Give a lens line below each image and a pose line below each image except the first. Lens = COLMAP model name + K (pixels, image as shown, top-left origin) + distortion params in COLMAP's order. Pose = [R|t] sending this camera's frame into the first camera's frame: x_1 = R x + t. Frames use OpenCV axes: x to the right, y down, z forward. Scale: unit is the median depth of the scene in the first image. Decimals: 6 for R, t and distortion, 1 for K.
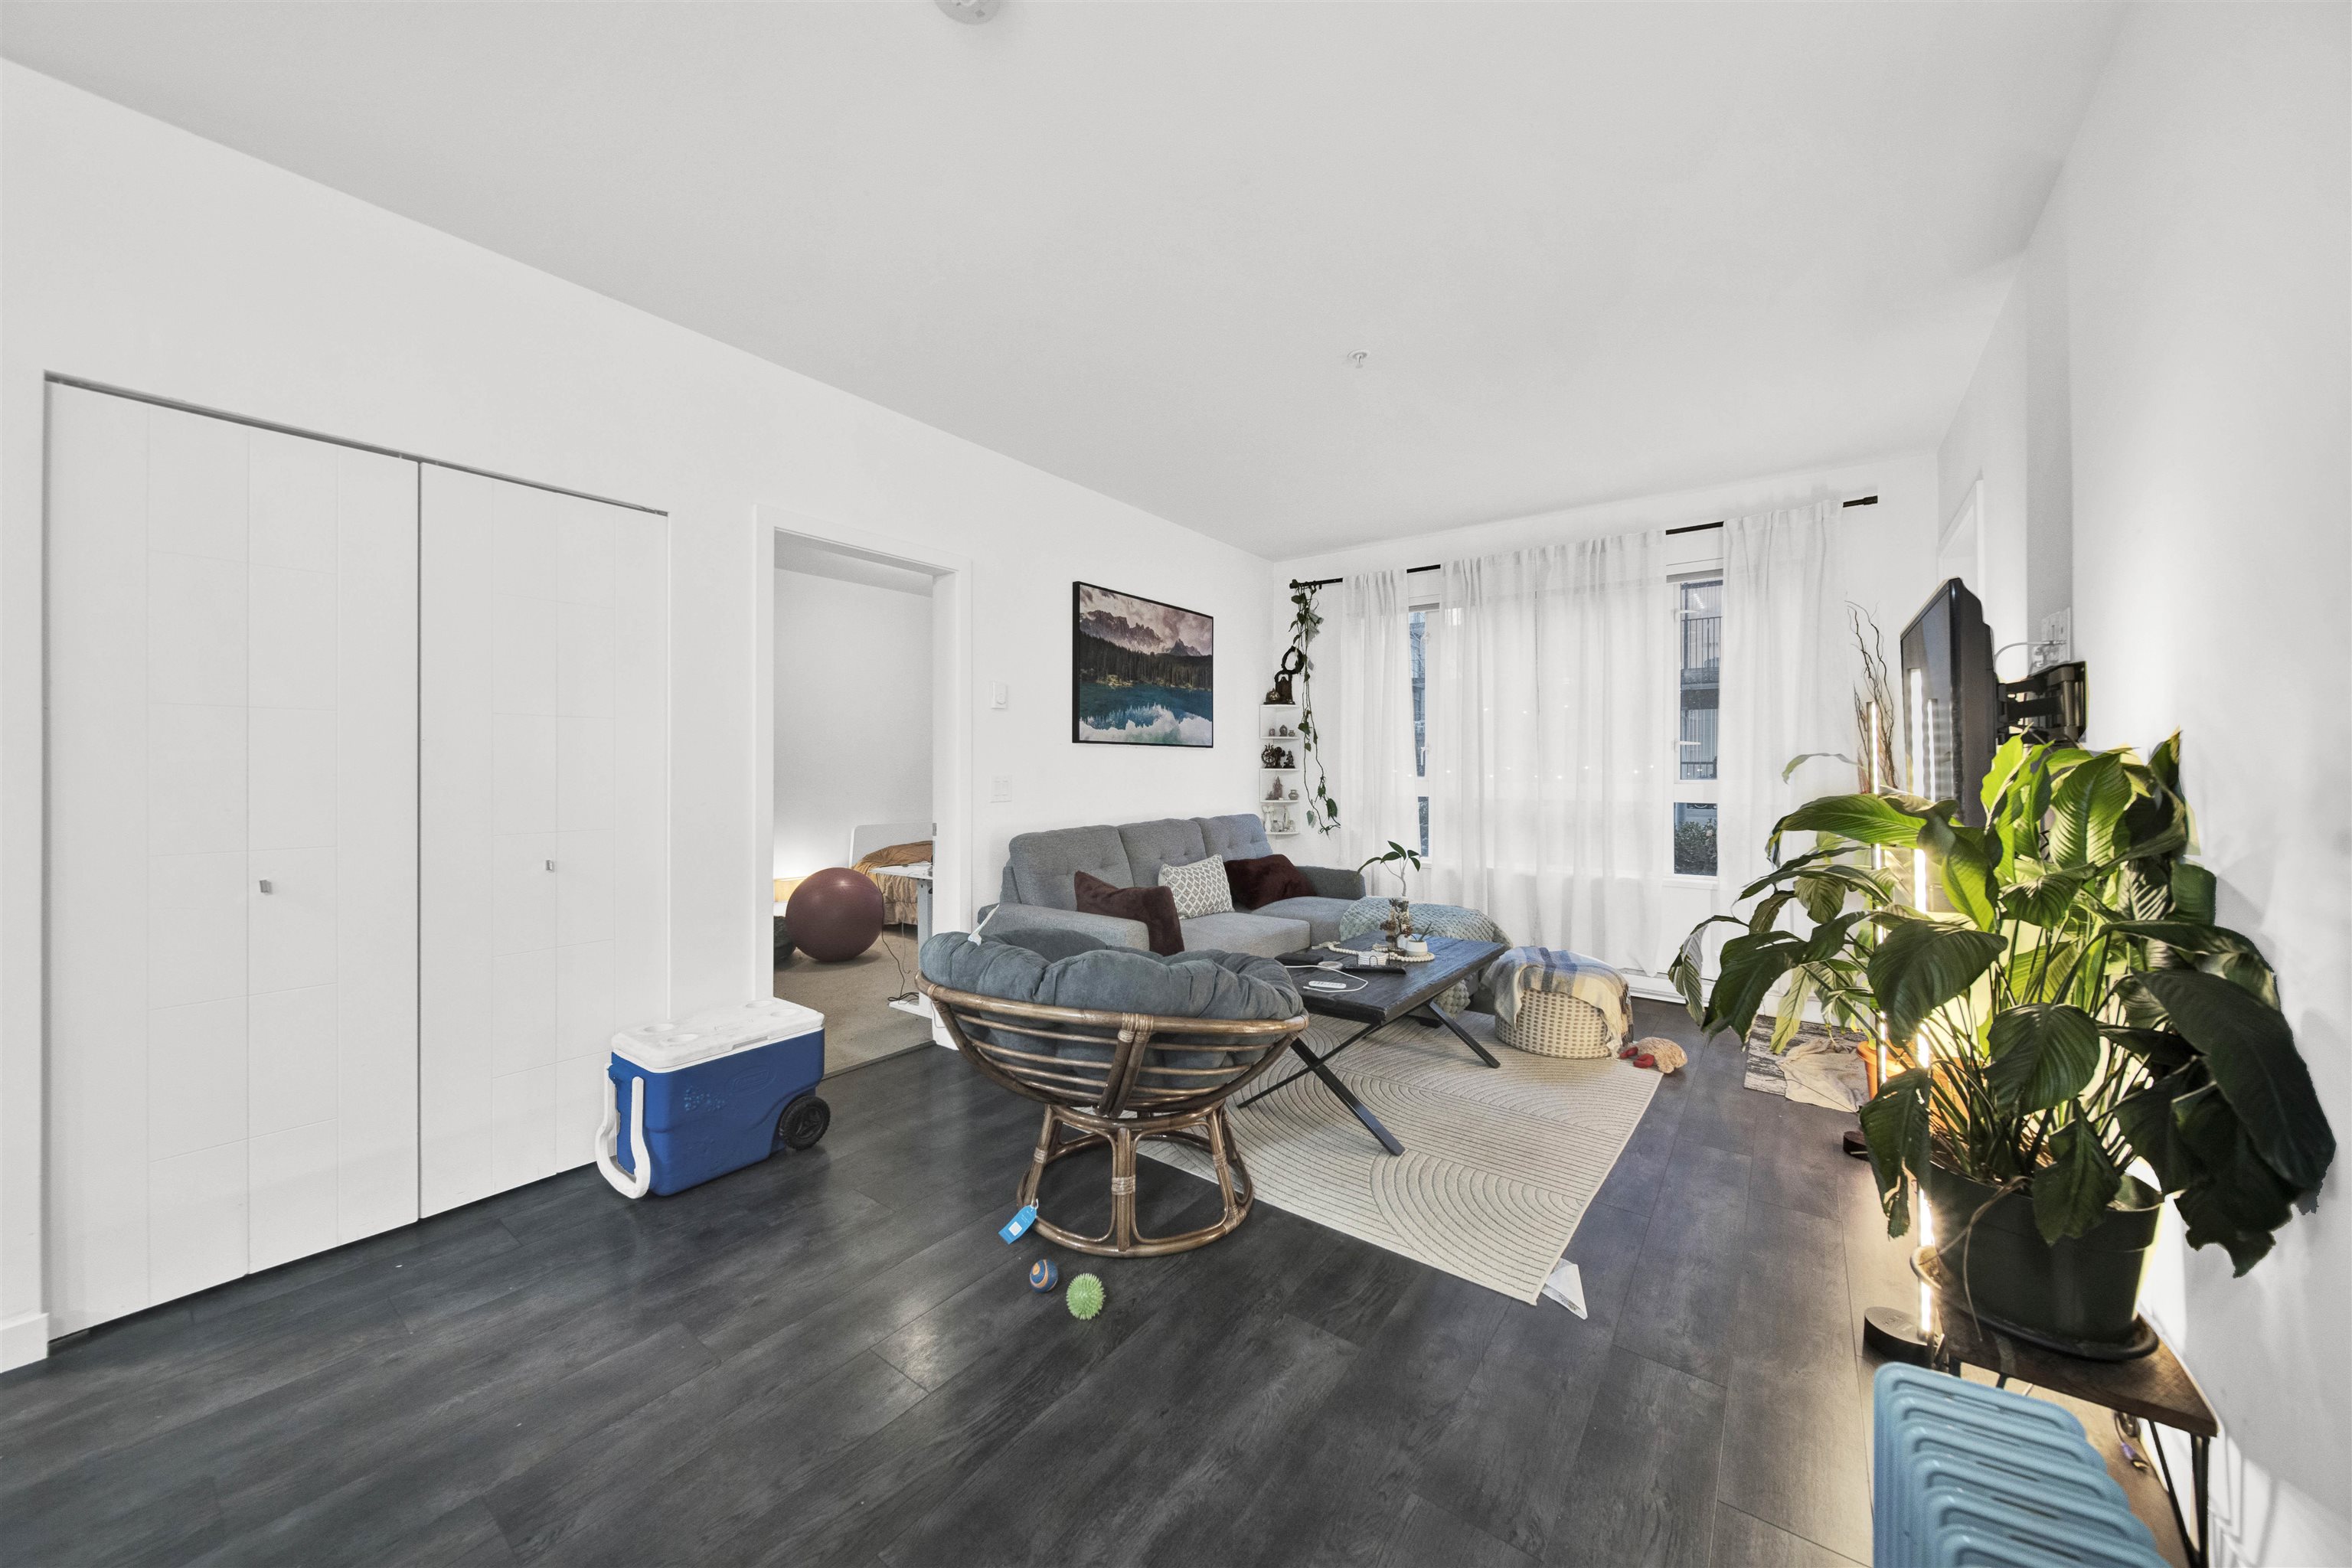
lens RADIAL K [[824.2, 0, 1164.7], [0, 824.2, 765.1], [0, 0, 1]] dist [0.001612, -0.001601]
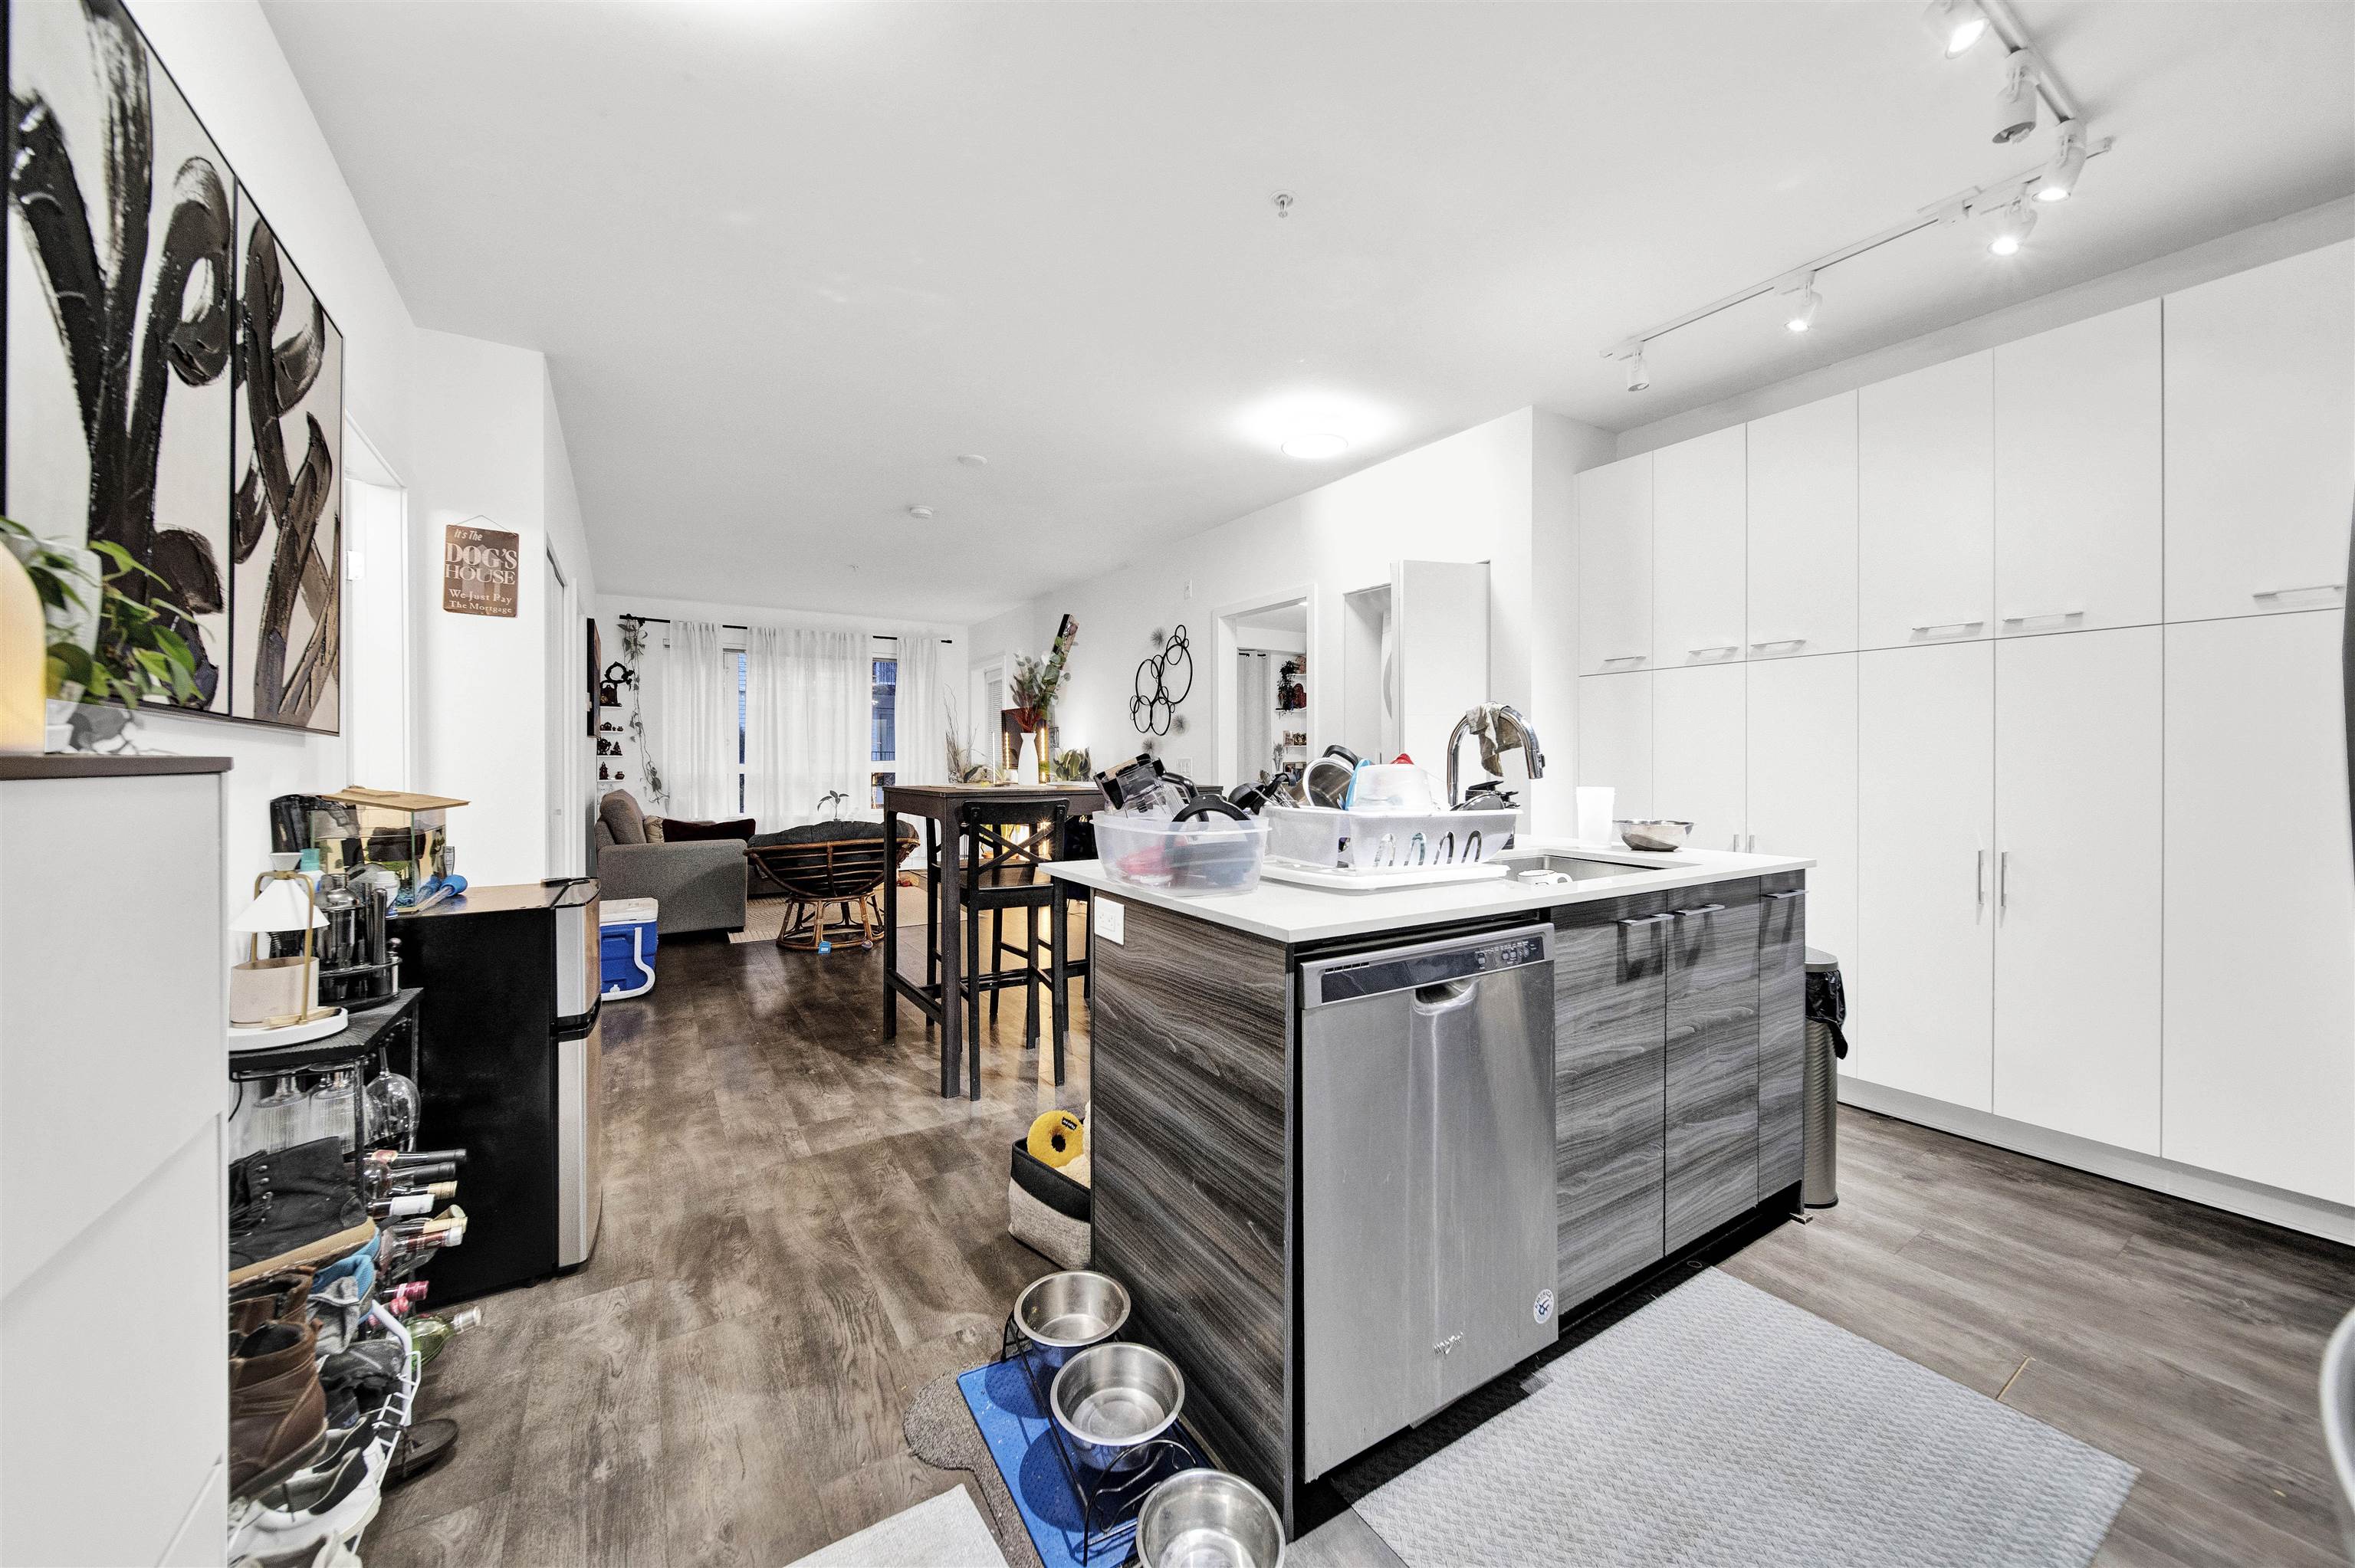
lens RADIAL K [[843.4, 0, 1167.4], [0, 843.4, 759.3], [0, 0, 1]] dist [-0.001853, -0.000595]
pose [[0.352312, -0.002095, 0.935880, -0.980531], [-0.001288, 0.999995, 0.002724, 0.006967], [-0.935882, -0.002165, 0.352308, -0.357962]]
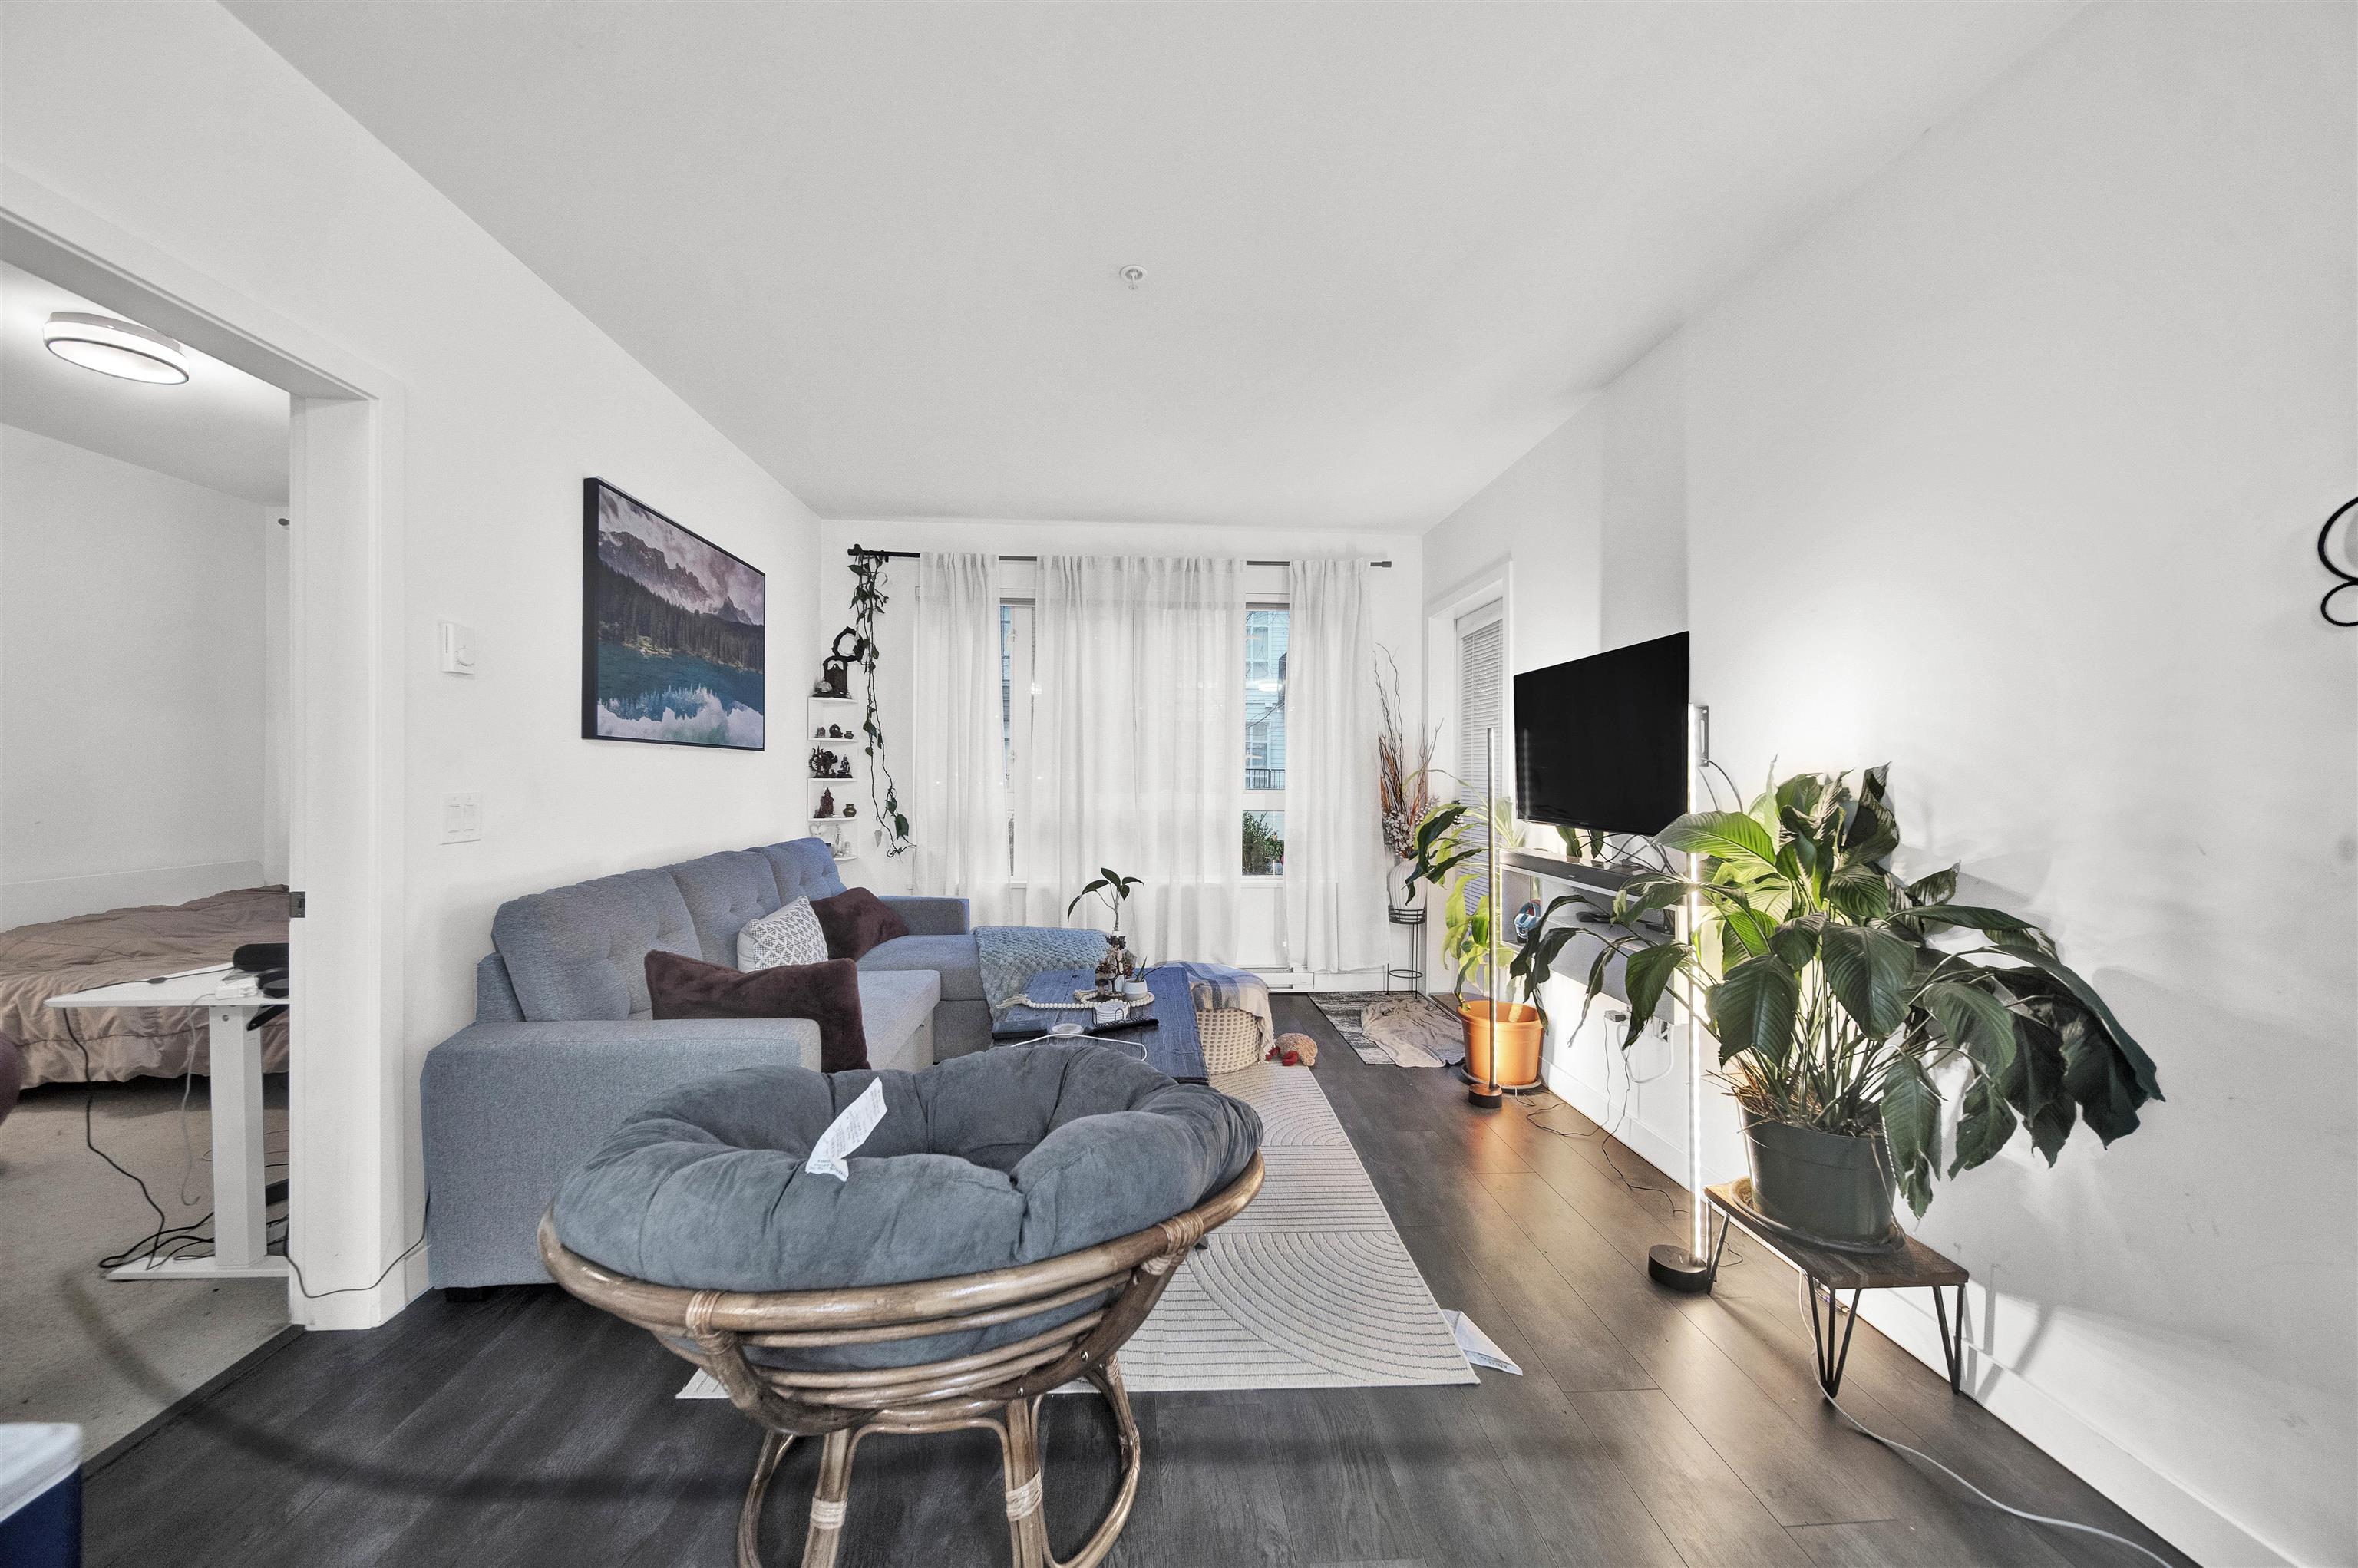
lens RADIAL K [[826.3, 0, 1173.5], [0, 826.3, 775.1], [0, 0, 1]] dist [0.001612, -0.001601]
pose [[0.758286, 0.002920, 0.651916, -0.162946], [-0.006863, 0.999970, 0.003504, -0.004891], [-0.651886, -0.007132, 0.758283, 0.220094]]
